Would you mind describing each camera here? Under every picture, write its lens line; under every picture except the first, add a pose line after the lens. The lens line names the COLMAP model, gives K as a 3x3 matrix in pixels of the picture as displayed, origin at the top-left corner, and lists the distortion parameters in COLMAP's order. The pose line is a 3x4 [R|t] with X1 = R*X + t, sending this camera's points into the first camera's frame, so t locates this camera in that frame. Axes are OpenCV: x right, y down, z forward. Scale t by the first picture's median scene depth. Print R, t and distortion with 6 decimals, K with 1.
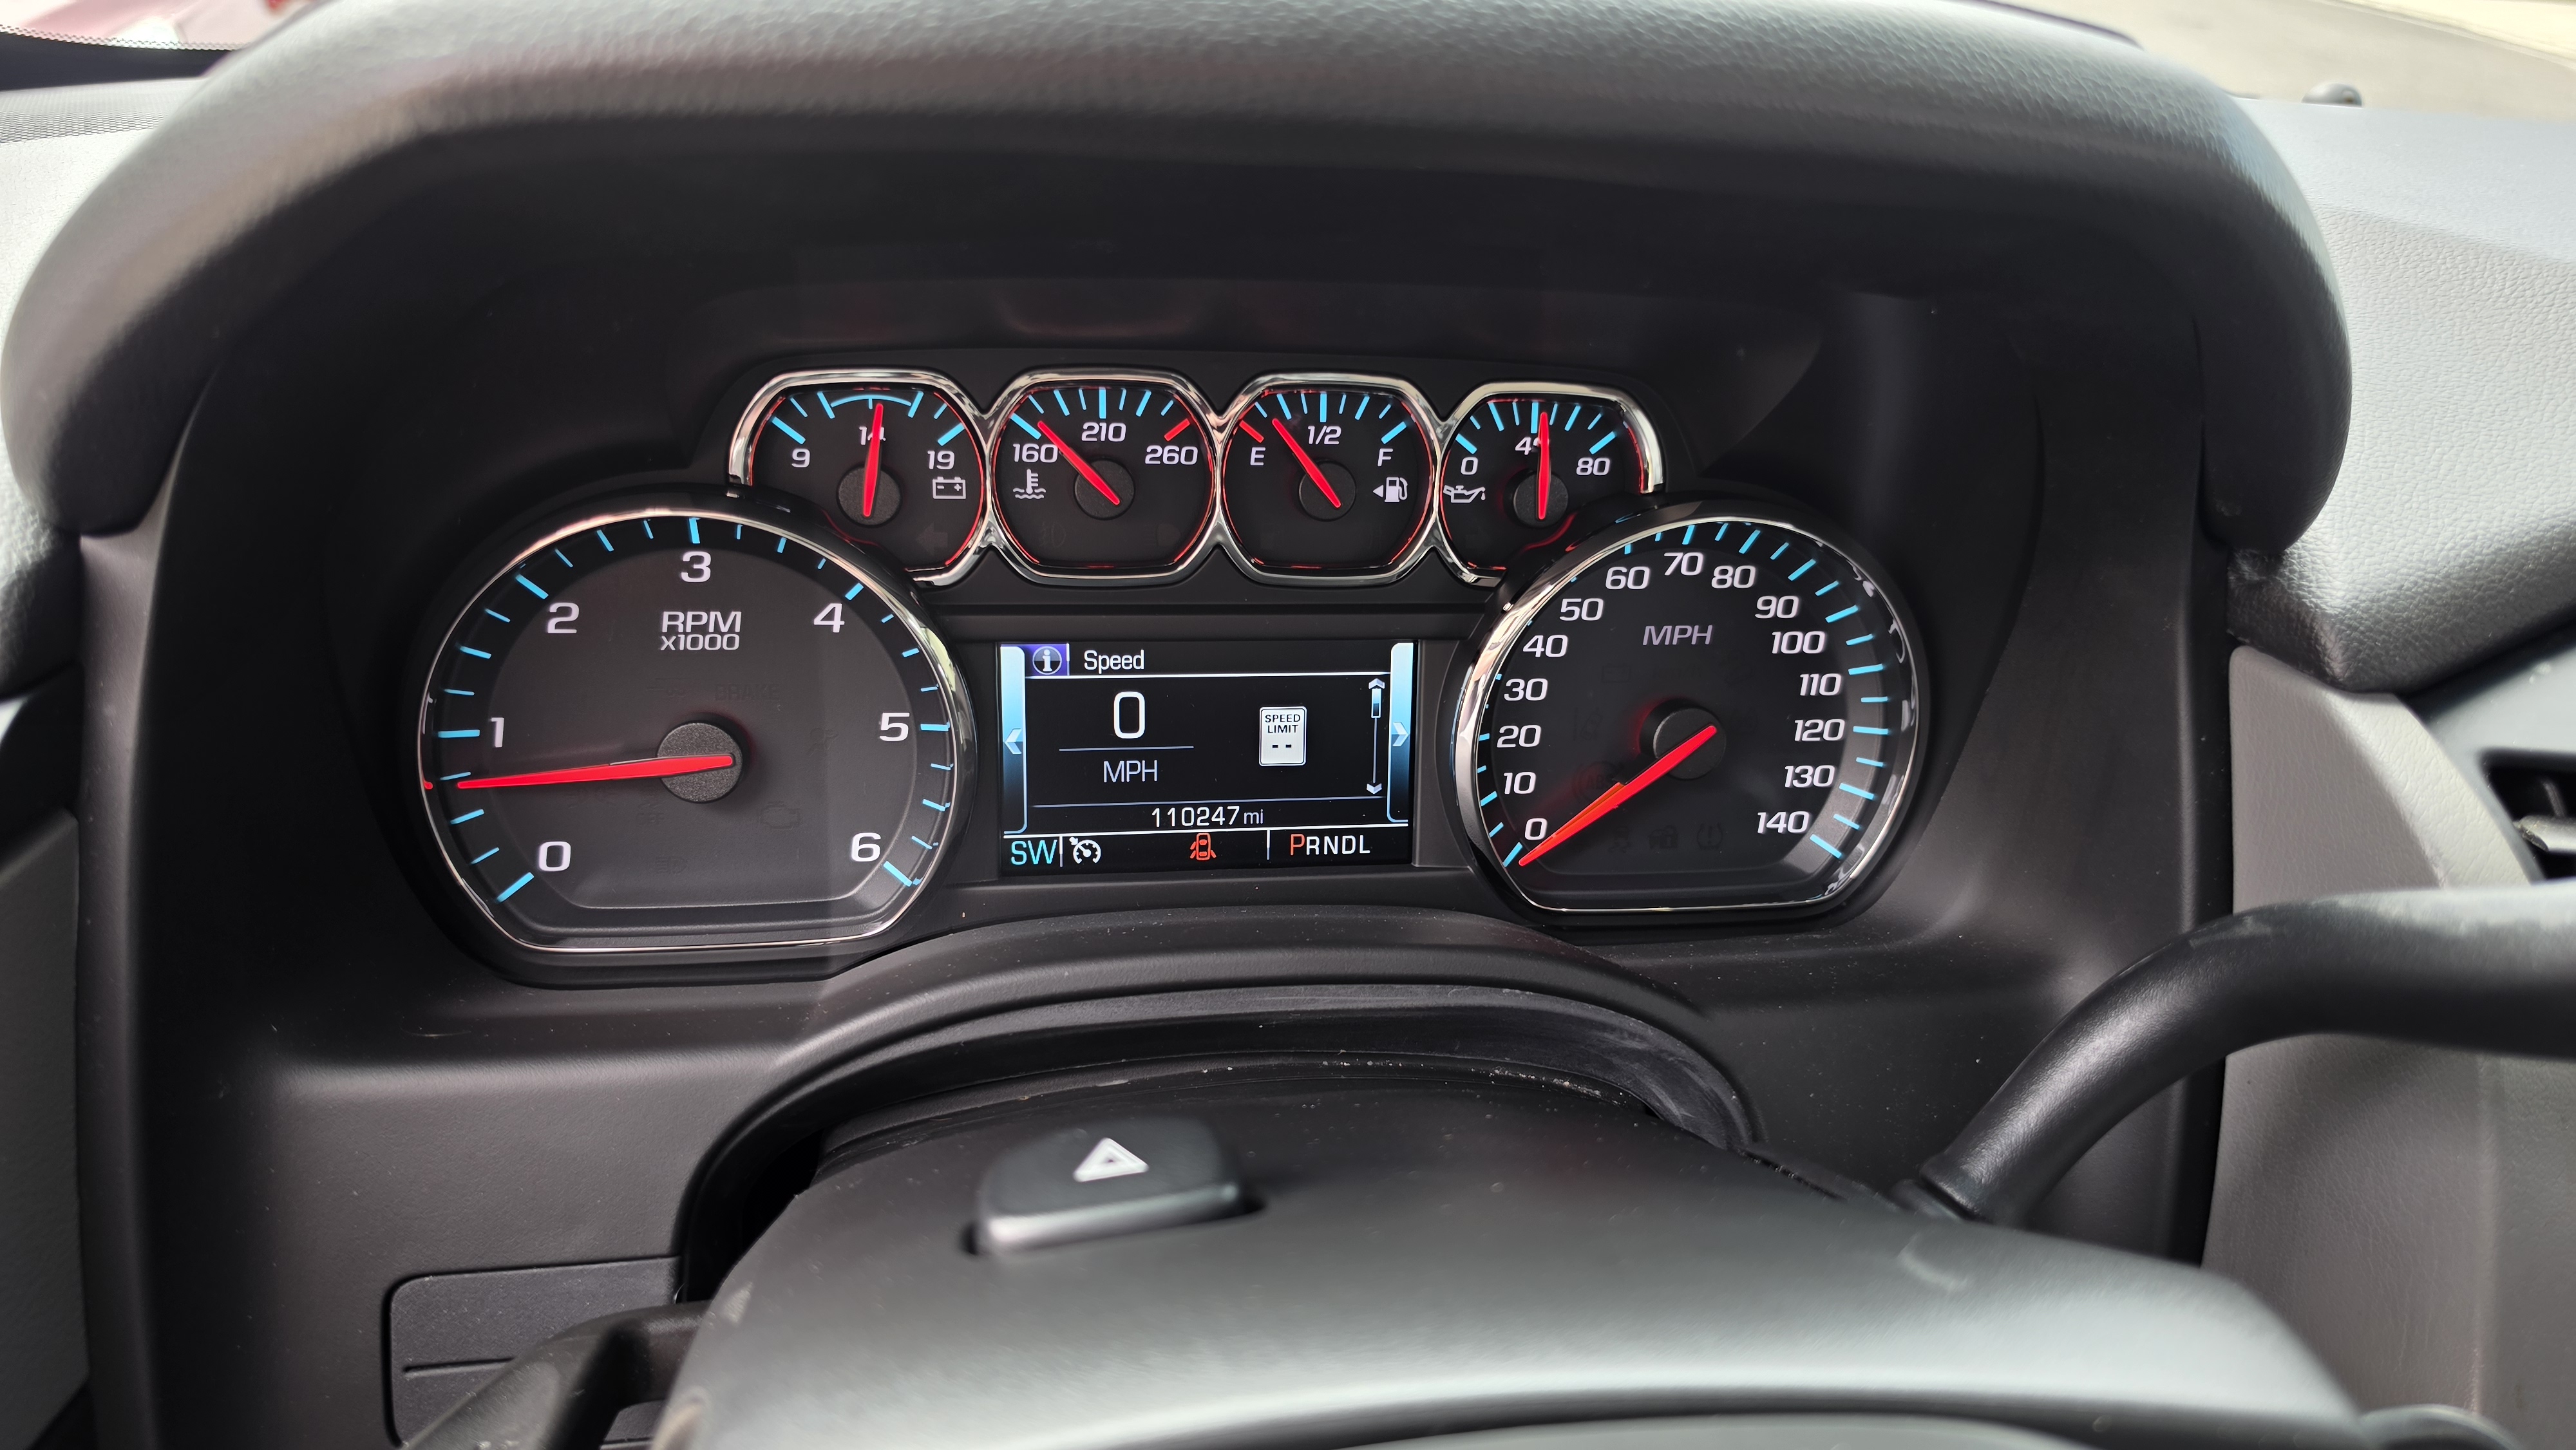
lens RADIAL K [[1771.7, 0, 1288.0], [0, 1771.7, 725.0], [0, 0, 1]] dist [-0.002263, 0.000746]
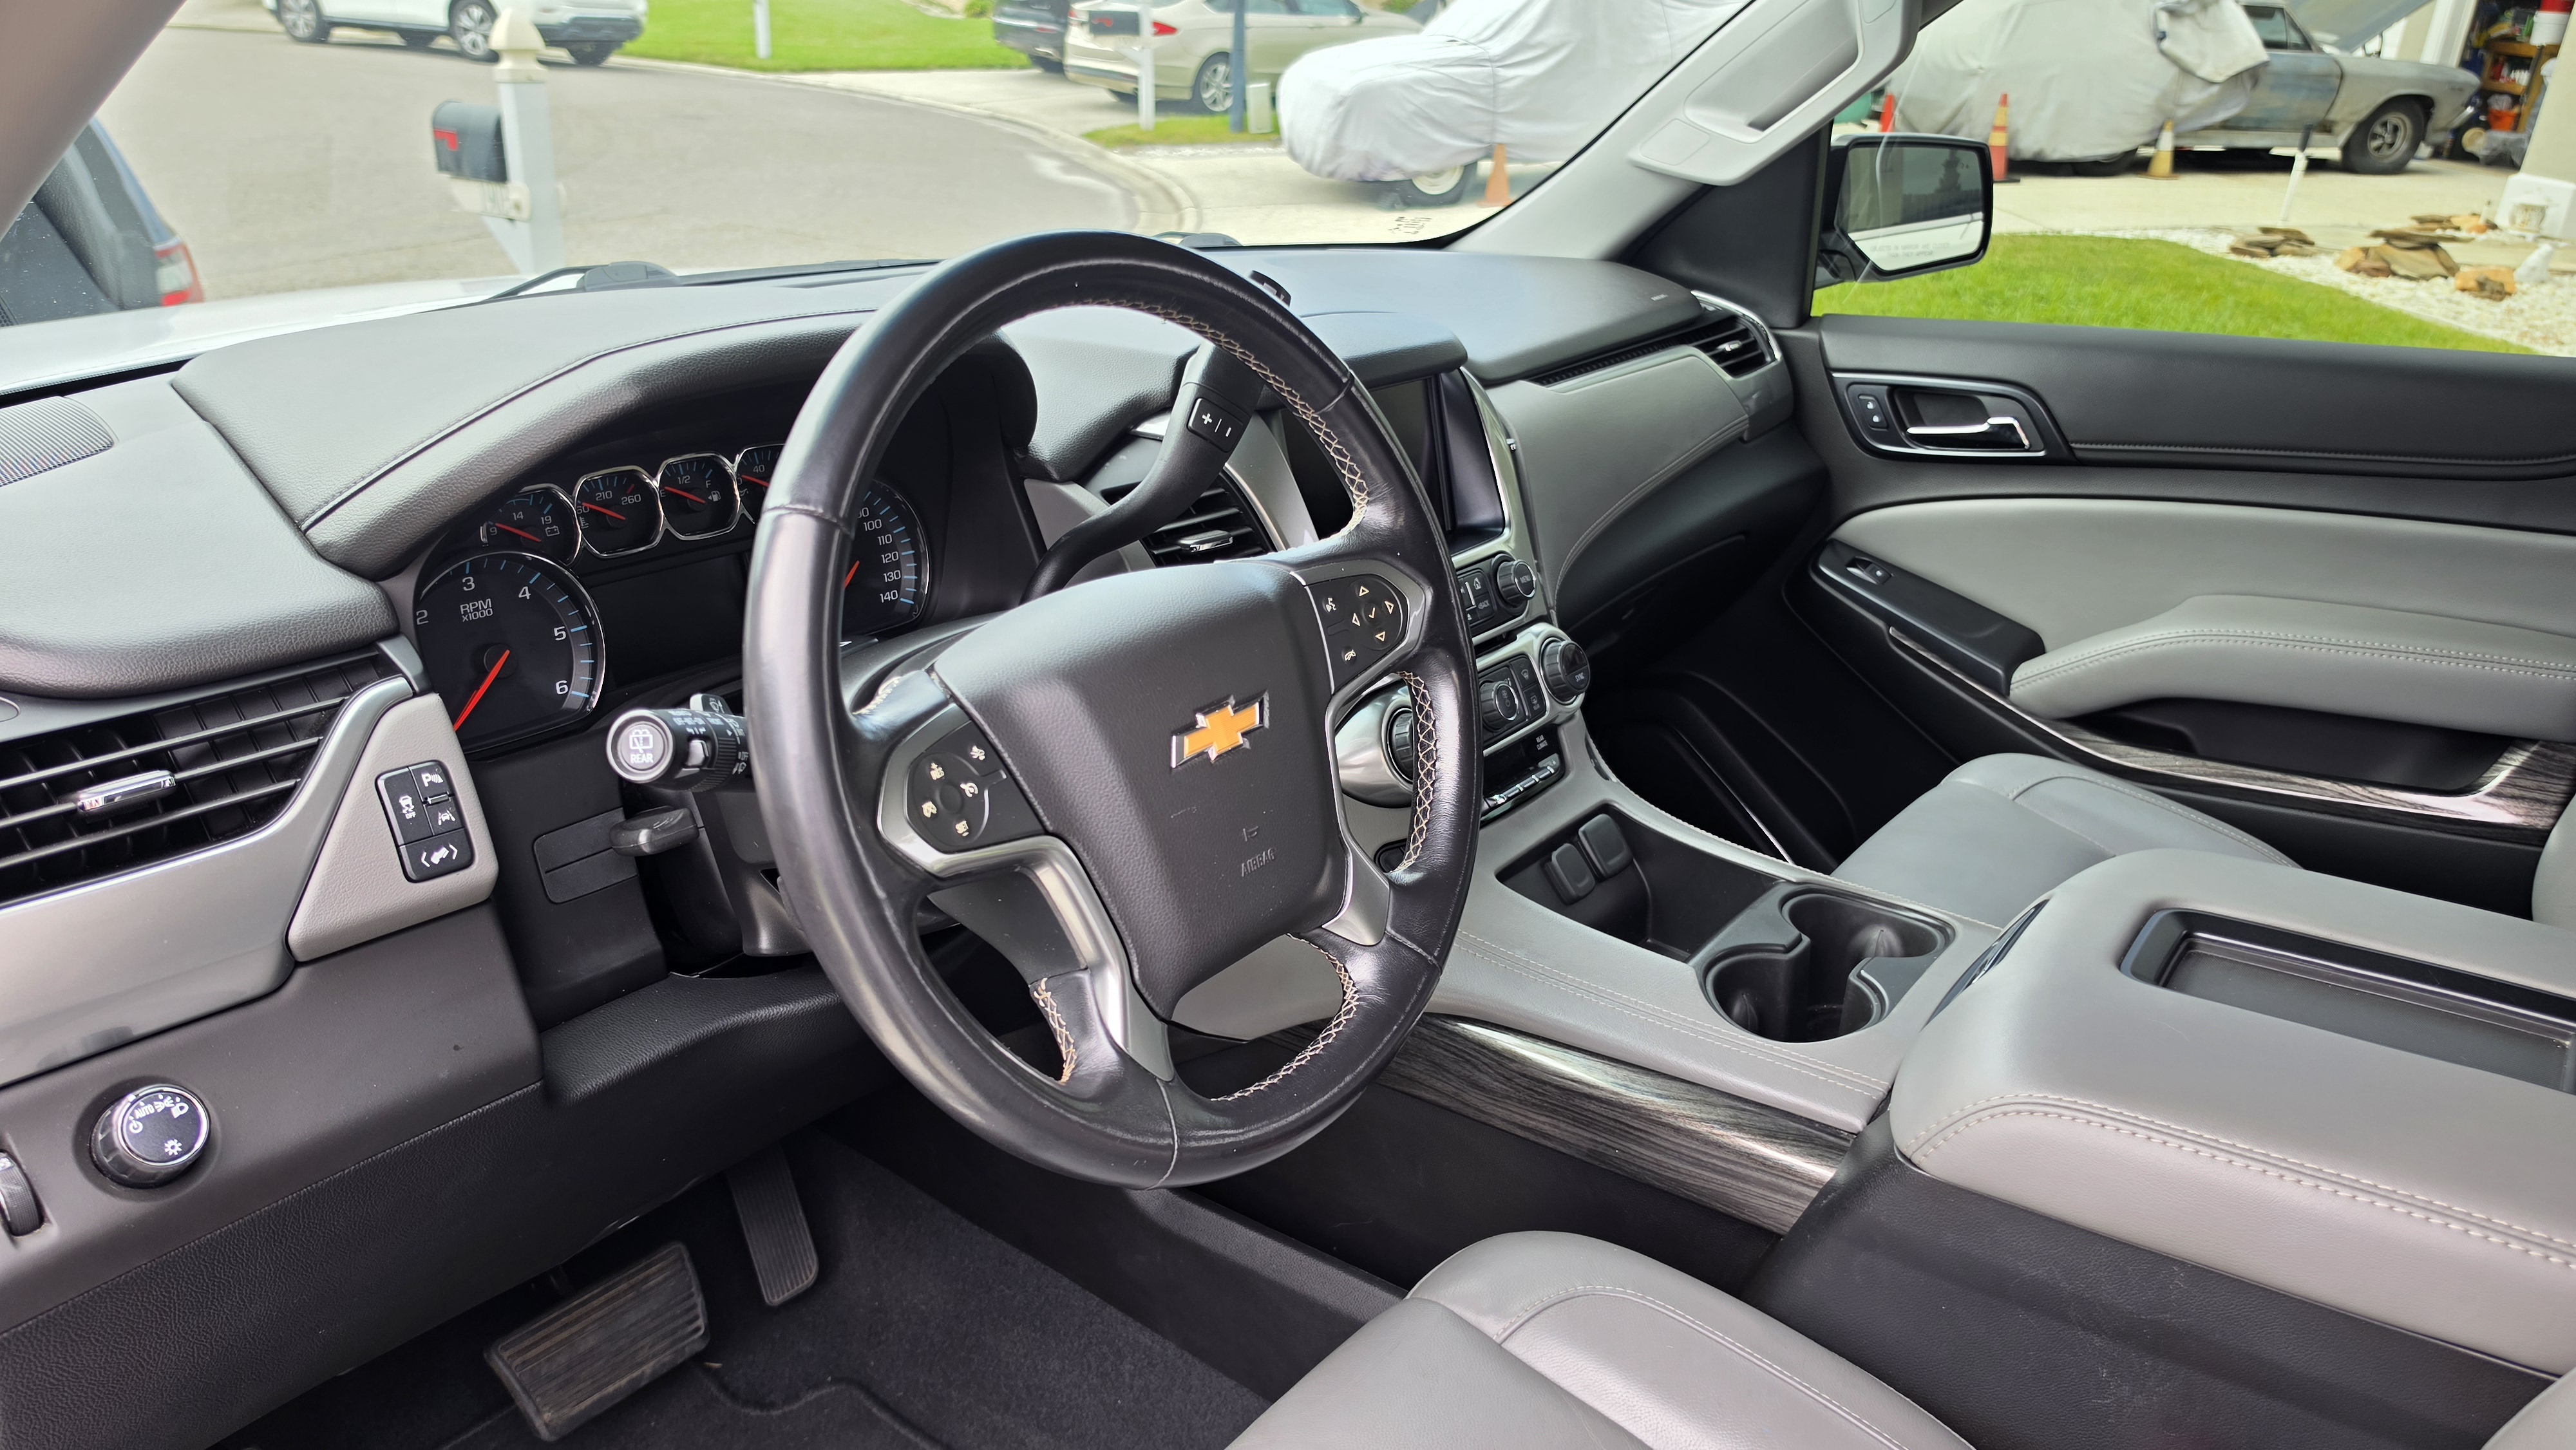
lens RADIAL K [[1771.7, 0, 1288.0], [0, 1771.7, 725.0], [0, 0, 1]] dist [-0.002263, 0.000746]
pose [[0.751945, -0.286788, 0.593575, -0.962954], [0.301278, 0.950380, 0.077519, 0.235990], [-0.586354, 0.120541, 0.801036, -1.512421]]
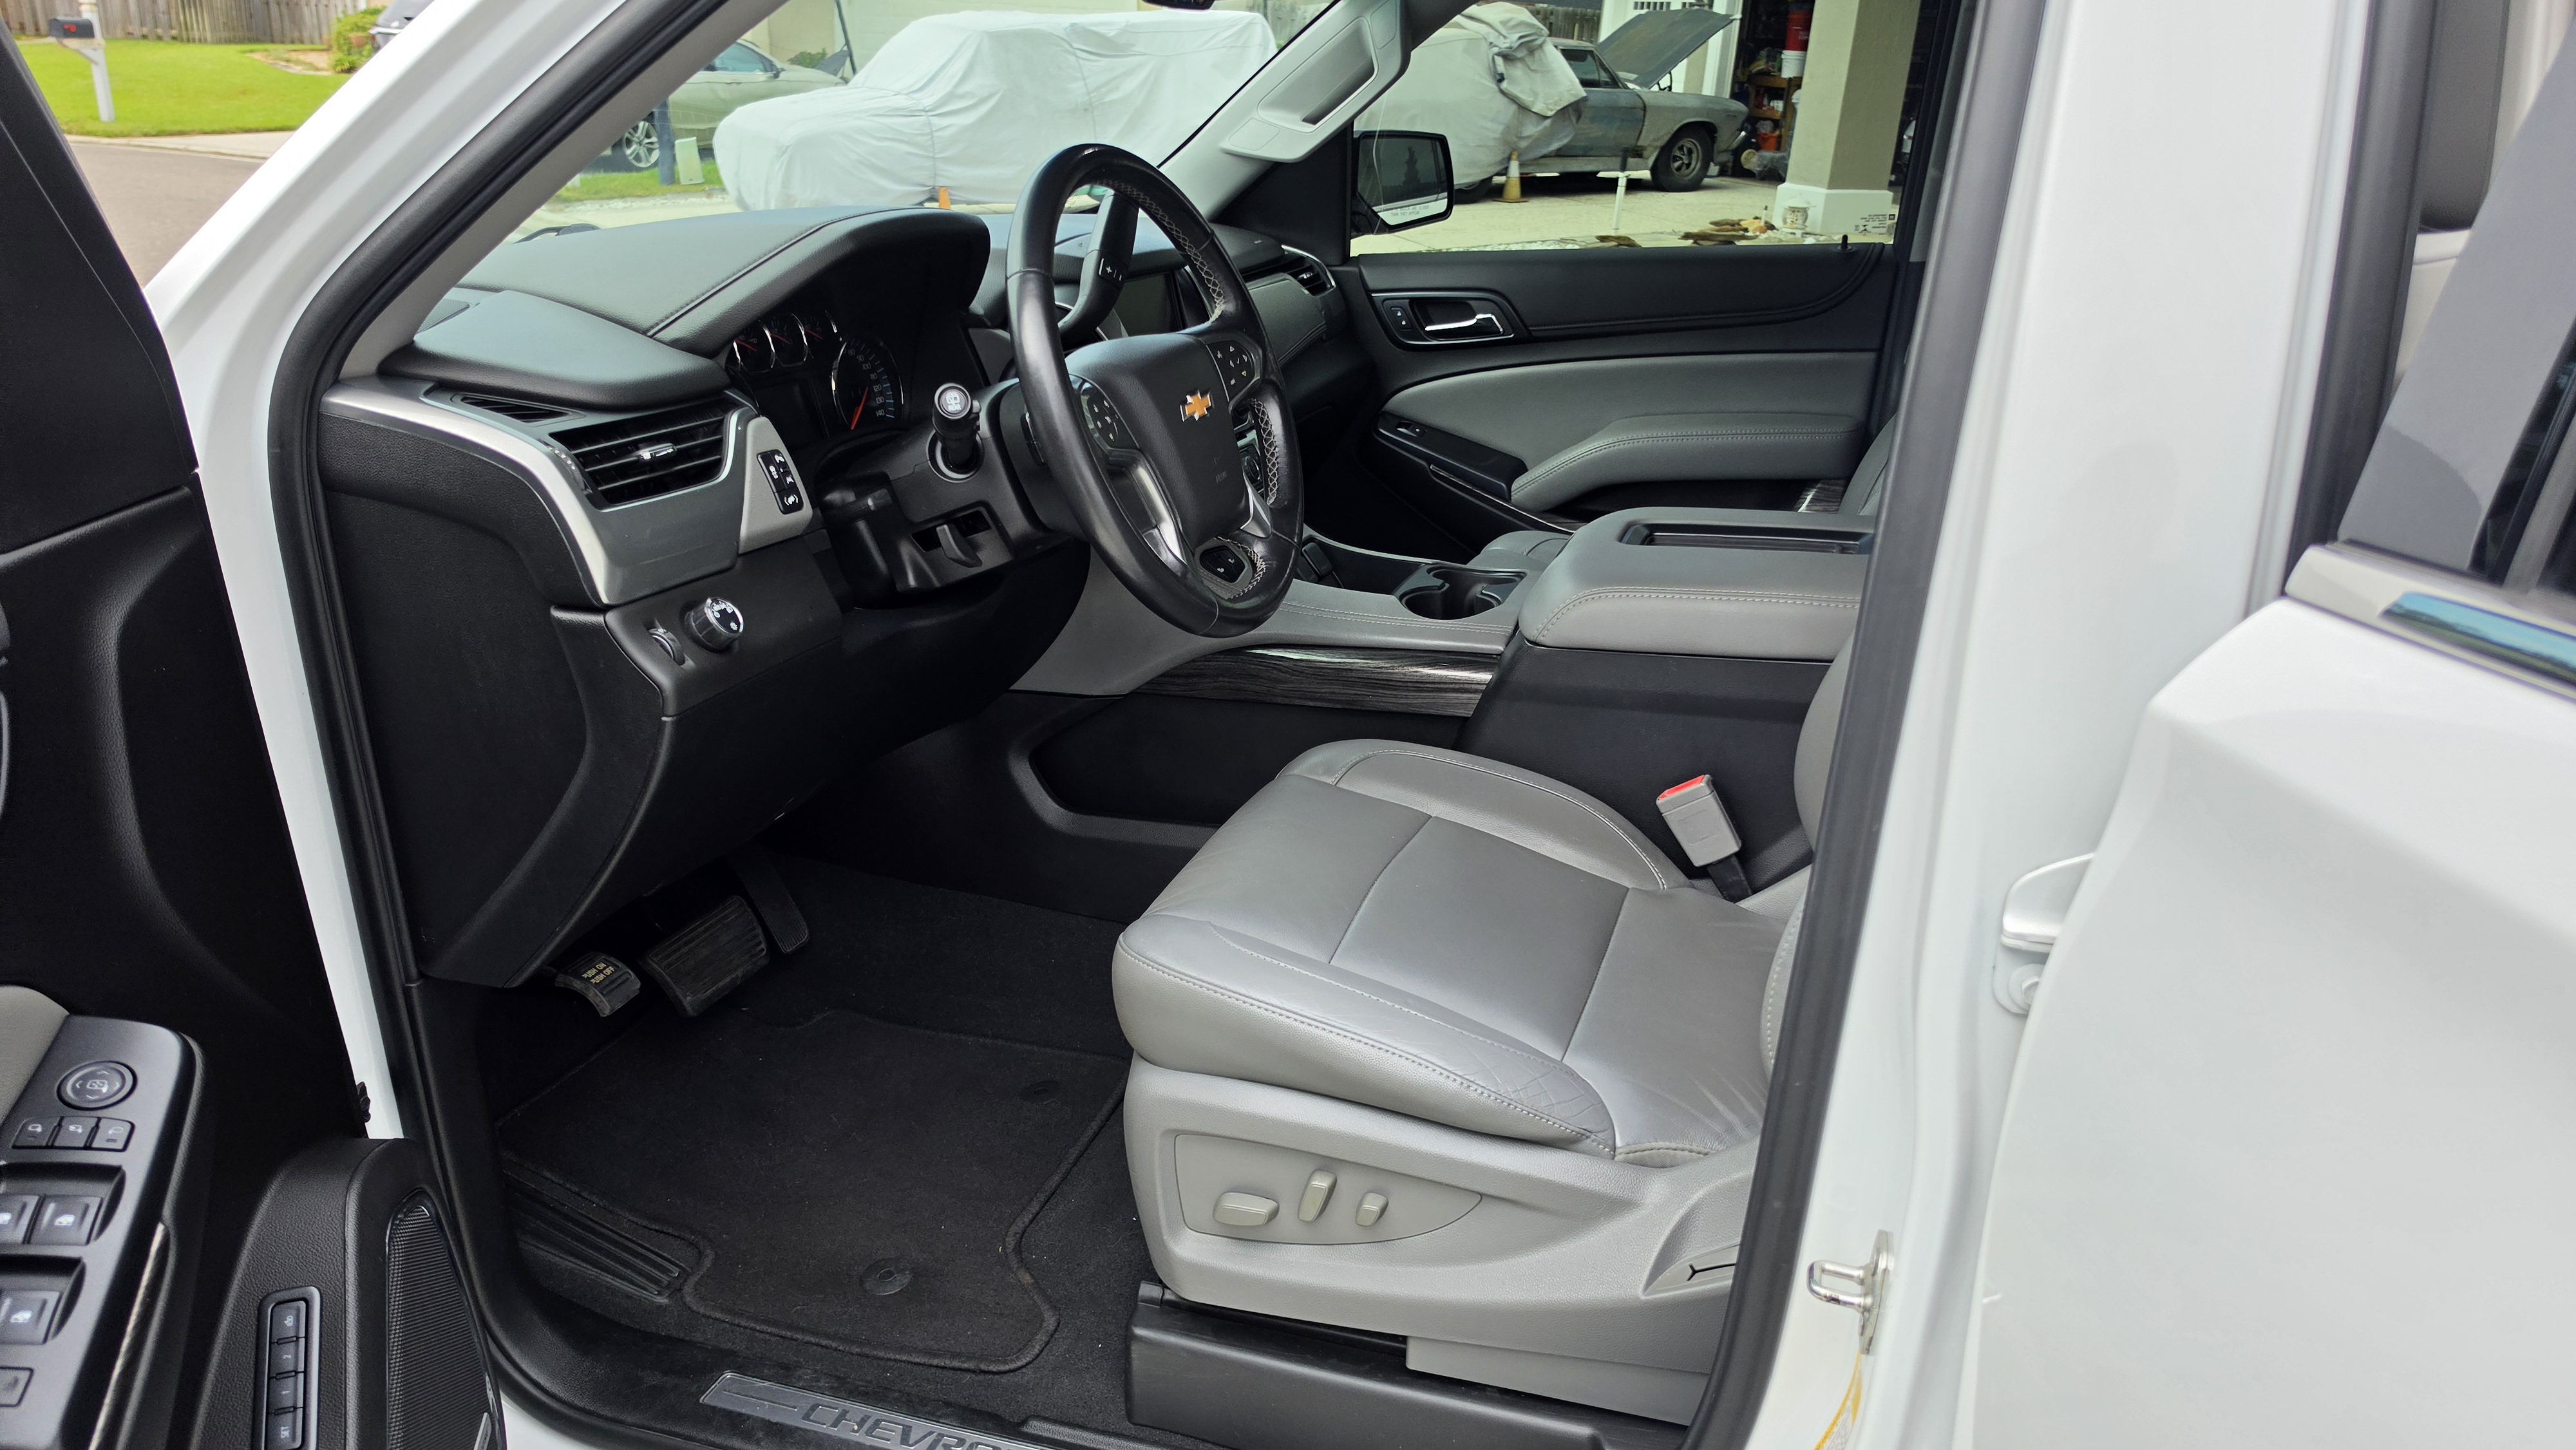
lens RADIAL K [[1702.7, 0, 1259.9], [0, 1702.7, 726.1], [0, 0, 1]] dist [0.068196, -0.061889]
pose [[0.520159, -0.355160, 0.776722, -2.831464], [0.384789, 0.909360, 0.158121, 0.467022], [-0.762478, 0.216626, 0.609673, -2.058439]]
